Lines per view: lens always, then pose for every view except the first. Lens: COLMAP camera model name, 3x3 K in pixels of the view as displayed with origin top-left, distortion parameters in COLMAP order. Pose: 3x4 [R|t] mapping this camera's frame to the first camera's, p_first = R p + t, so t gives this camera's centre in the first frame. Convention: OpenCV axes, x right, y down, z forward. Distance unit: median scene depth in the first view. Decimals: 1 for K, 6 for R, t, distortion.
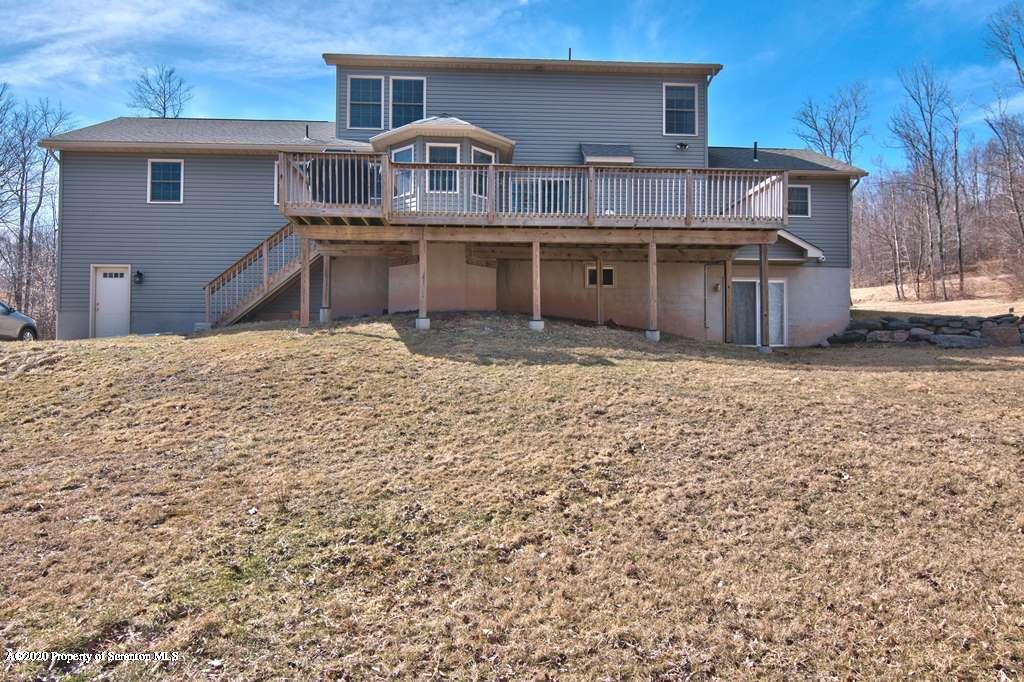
lens RADIAL K [[732.0, 0, 512.0], [0, 732.0, 341.0], [0, 0, 1]] dist [-0.007293, -0.003483]
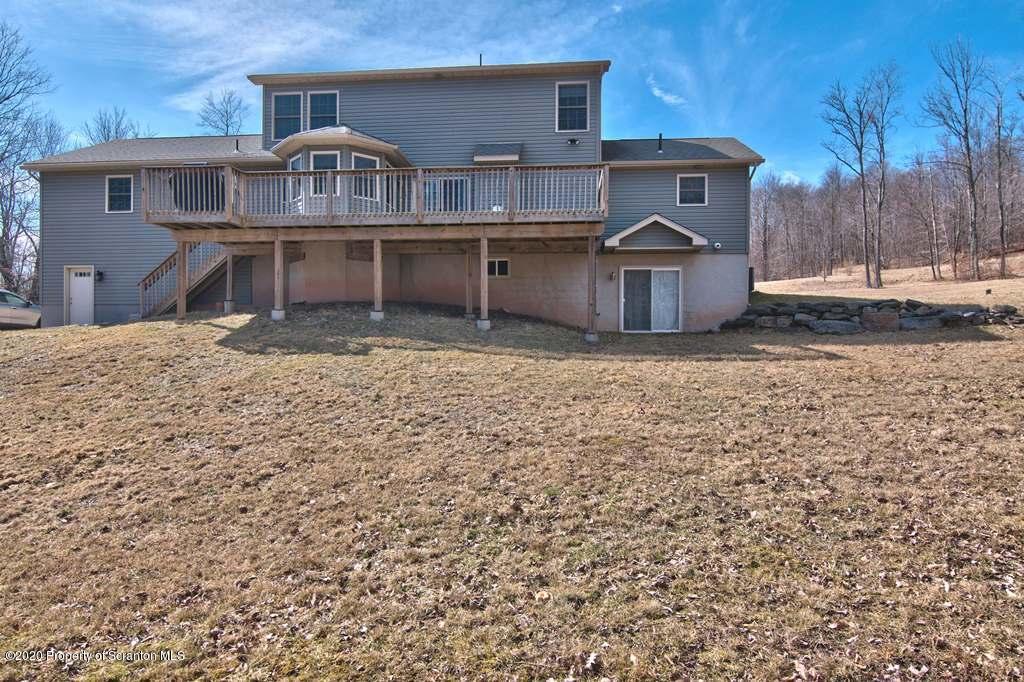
lens RADIAL K [[648.1, 0, 512.0], [0, 648.1, 341.0], [0, 0, 1]] dist [0.001739, -0.000369]
pose [[0.987307, -0.000121, -0.158821, 0.294939], [0.005433, 0.999440, 0.033011, -0.011510], [0.158728, -0.033455, 0.986755, 0.056284]]
